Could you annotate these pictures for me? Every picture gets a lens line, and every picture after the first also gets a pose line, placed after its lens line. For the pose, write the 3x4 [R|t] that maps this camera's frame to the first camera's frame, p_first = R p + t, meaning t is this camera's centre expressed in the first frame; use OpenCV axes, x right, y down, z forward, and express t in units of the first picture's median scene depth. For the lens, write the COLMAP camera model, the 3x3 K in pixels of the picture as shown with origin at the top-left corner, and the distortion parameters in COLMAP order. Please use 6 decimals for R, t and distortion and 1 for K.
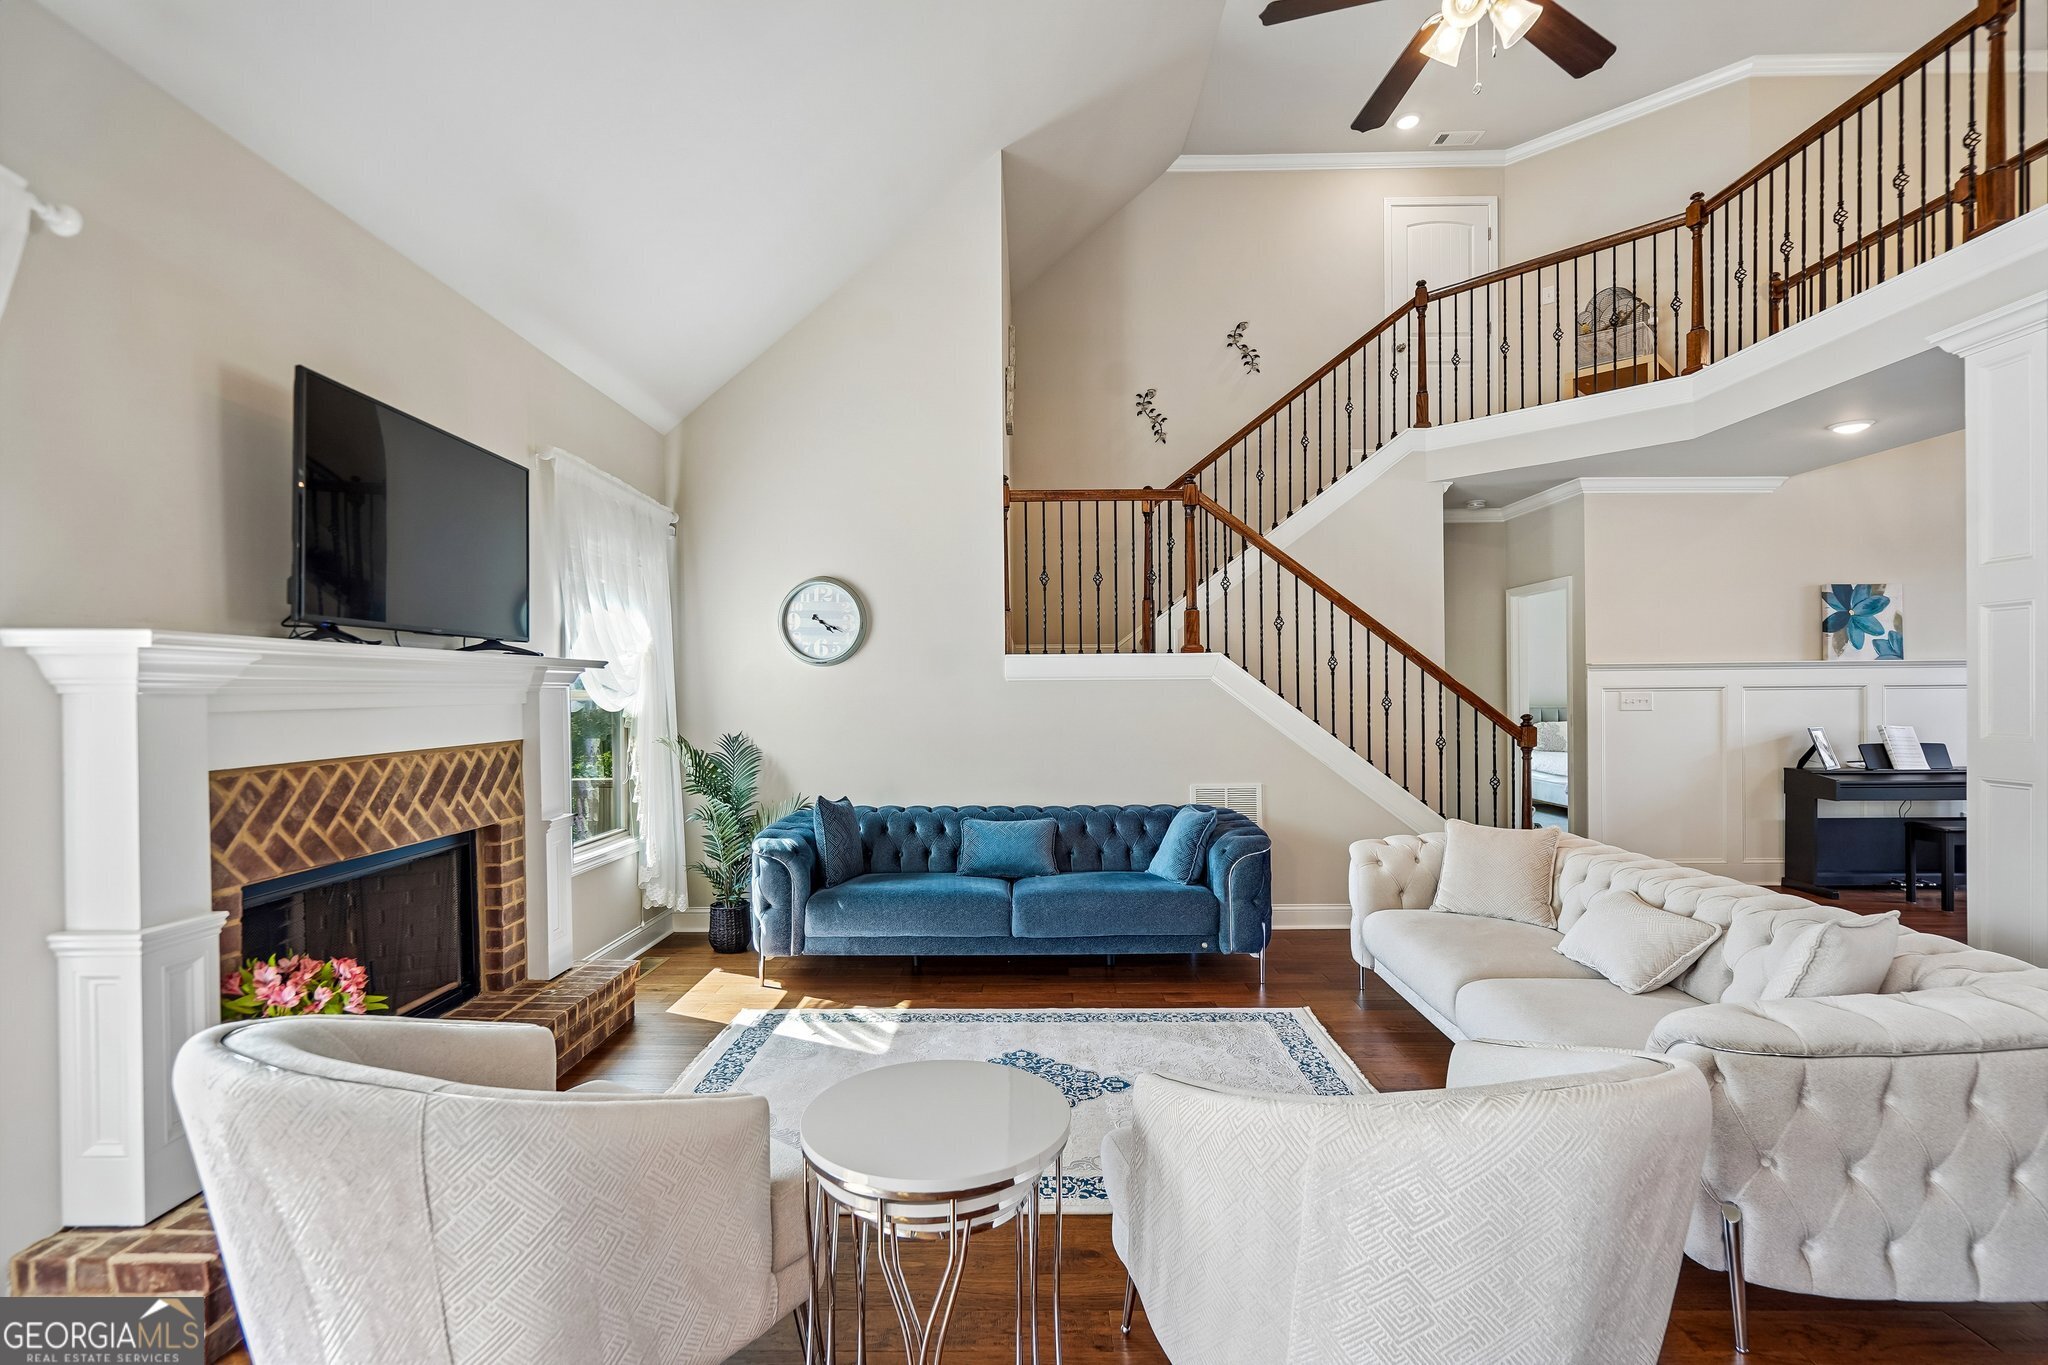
lens RADIAL K [[944.4, 0, 1024.4], [0, 944.4, 693.2], [0, 0, 1]] dist [0.000286, 0.000385]
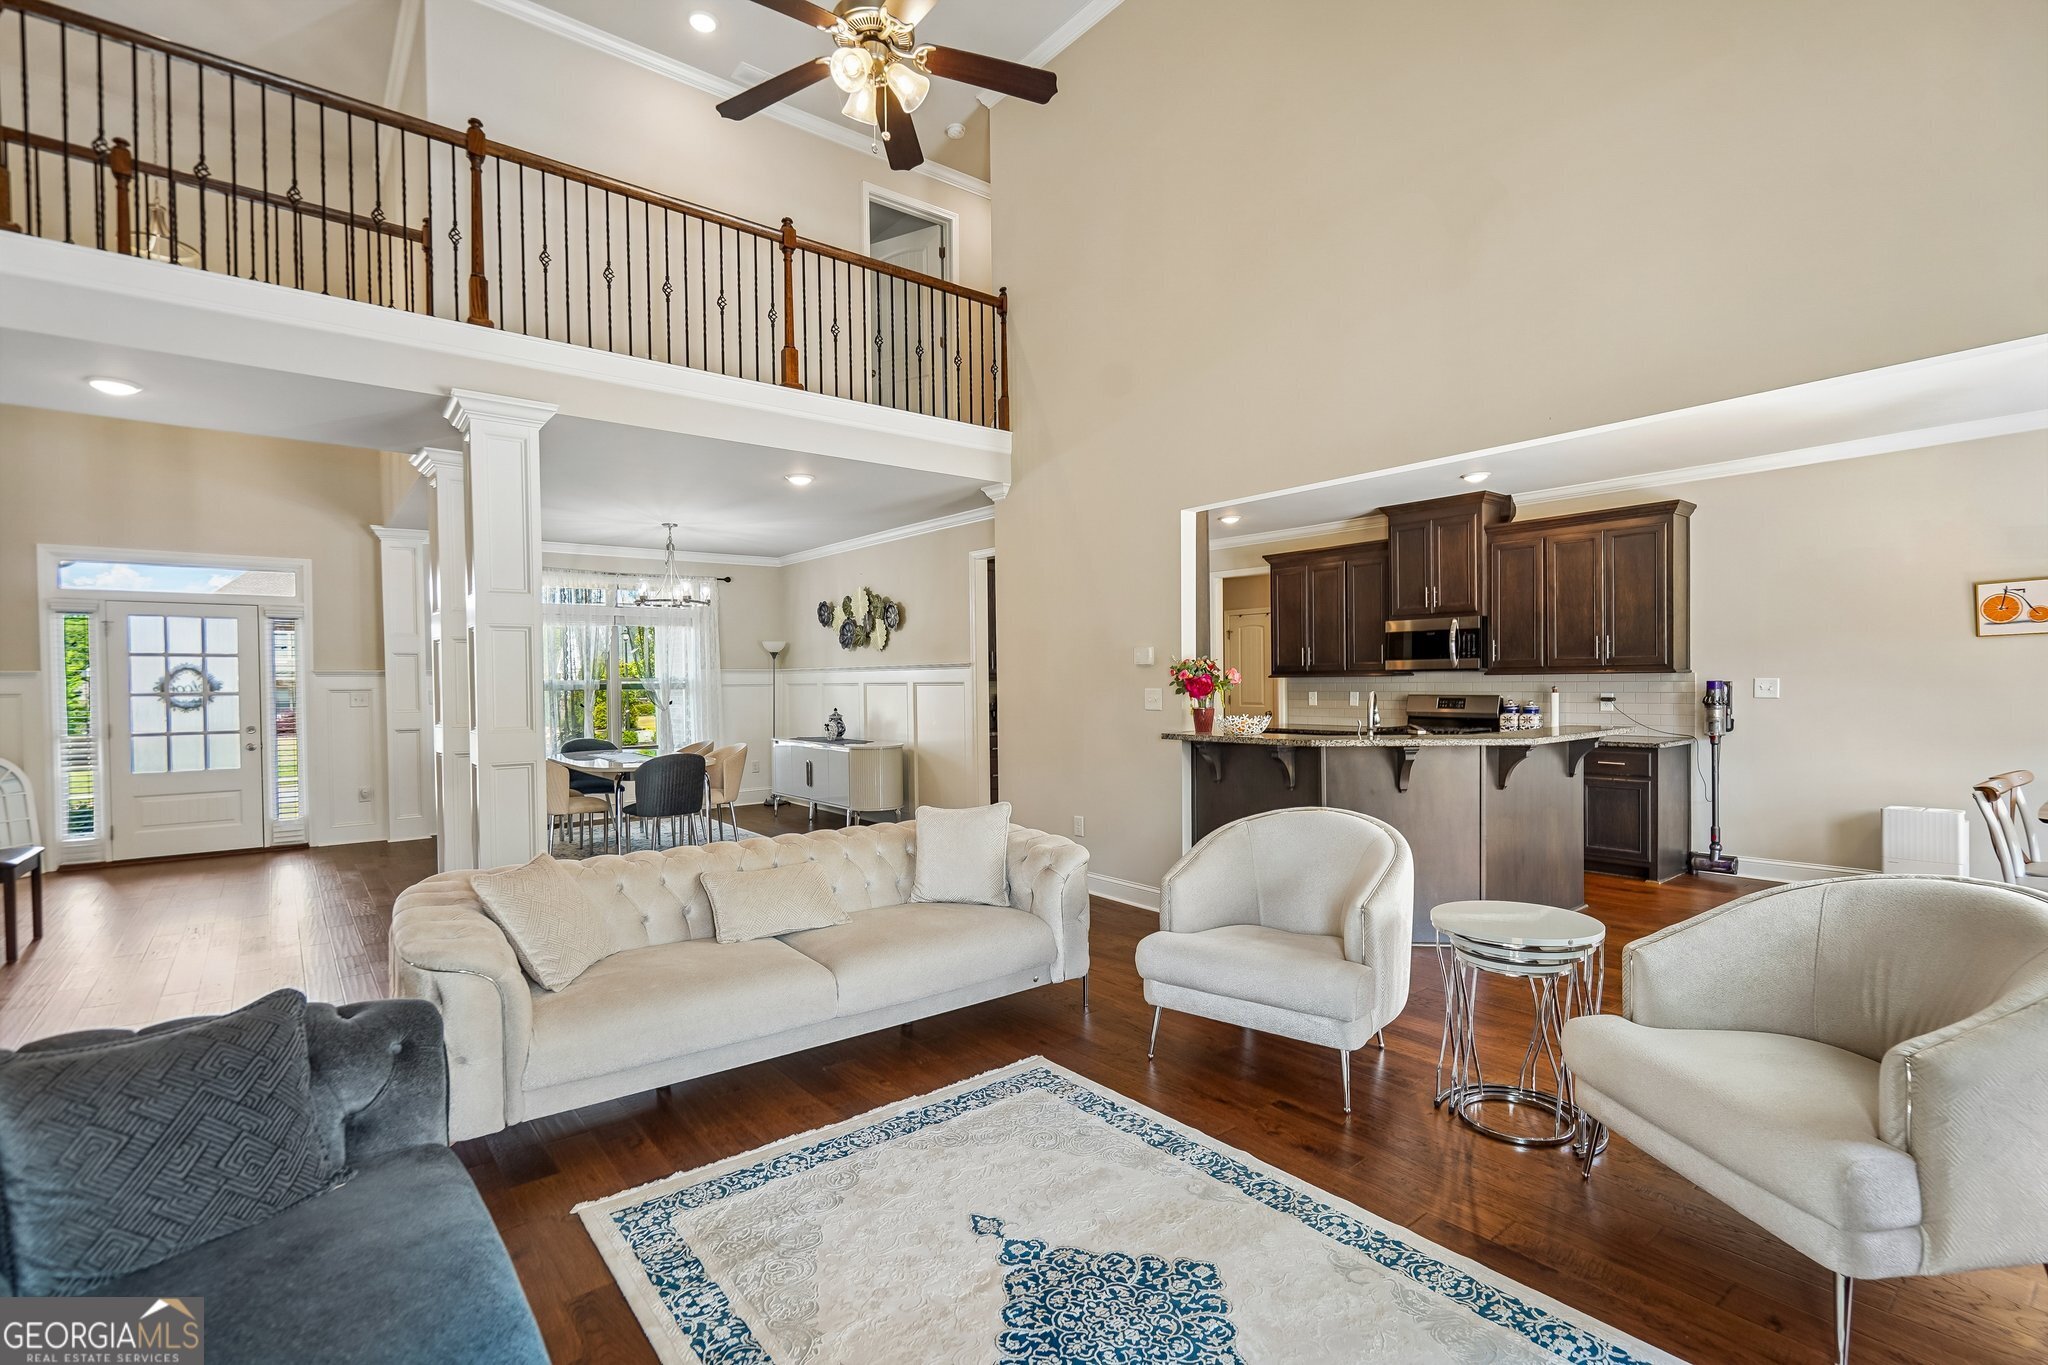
lens RADIAL K [[936.3, 0, 1018.9], [0, 936.3, 695.5], [0, 0, 1]] dist [-0.000819, 0.001026]
pose [[-0.628801, 0.002201, 0.777563, -0.298074], [0.019579, 0.999724, 0.013004, -0.002079], [-0.777320, 0.023401, -0.628670, 0.964304]]
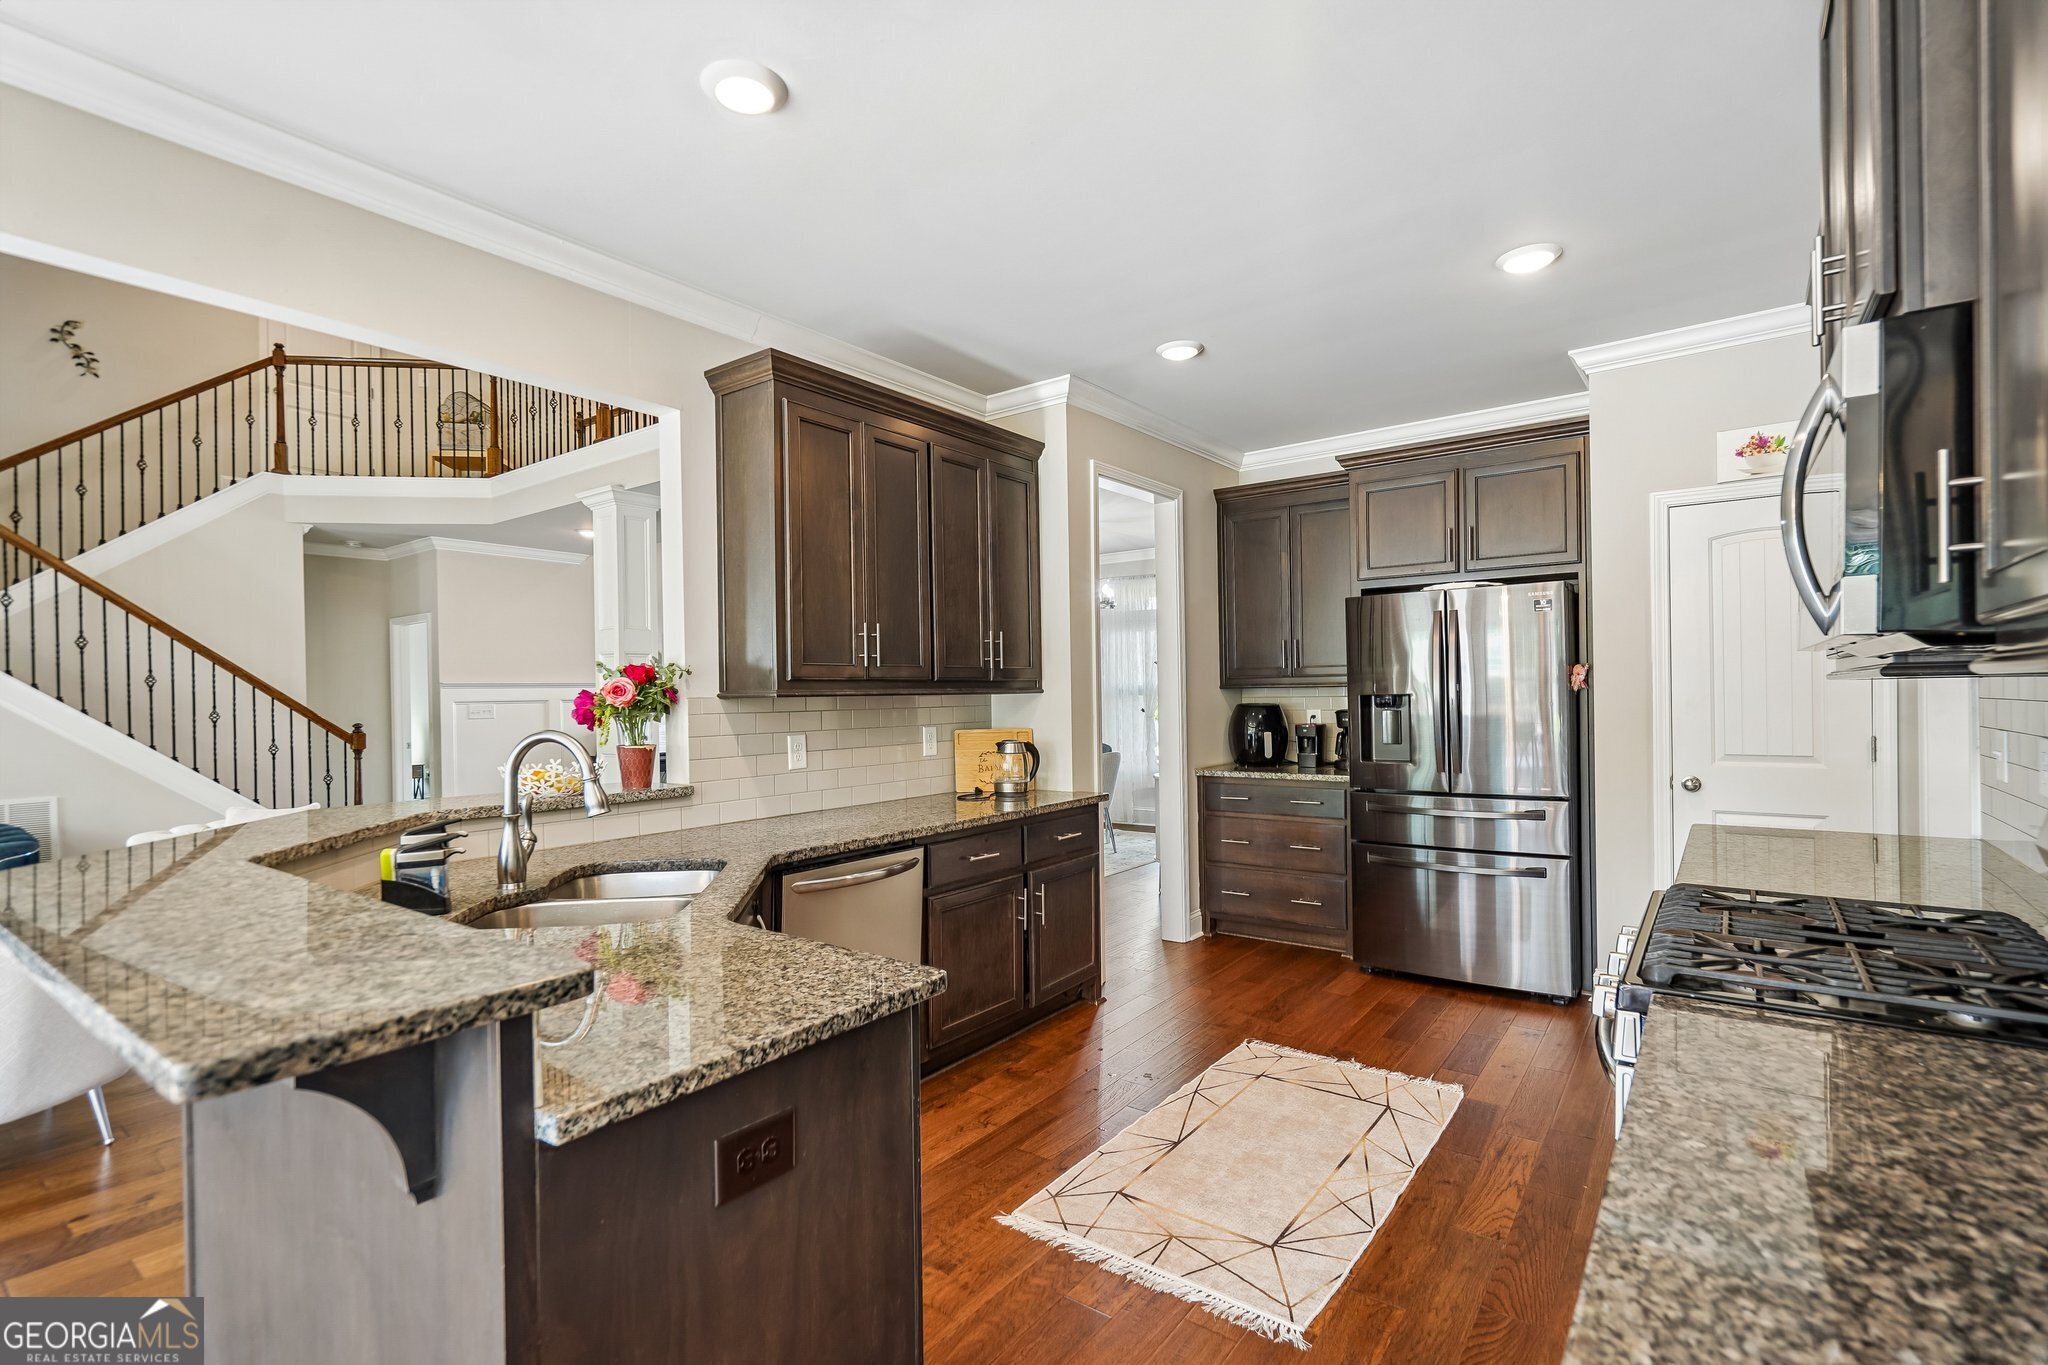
lens RADIAL K [[936.3, 0, 1018.9], [0, 936.3, 695.5], [0, 0, 1]] dist [-0.000819, 0.001026]
pose [[0.595838, -0.001397, 0.803104, 0.062733], [0.011235, 0.999915, -0.006596, 0.004245], [-0.803026, 0.012953, 0.595803, -0.510819]]
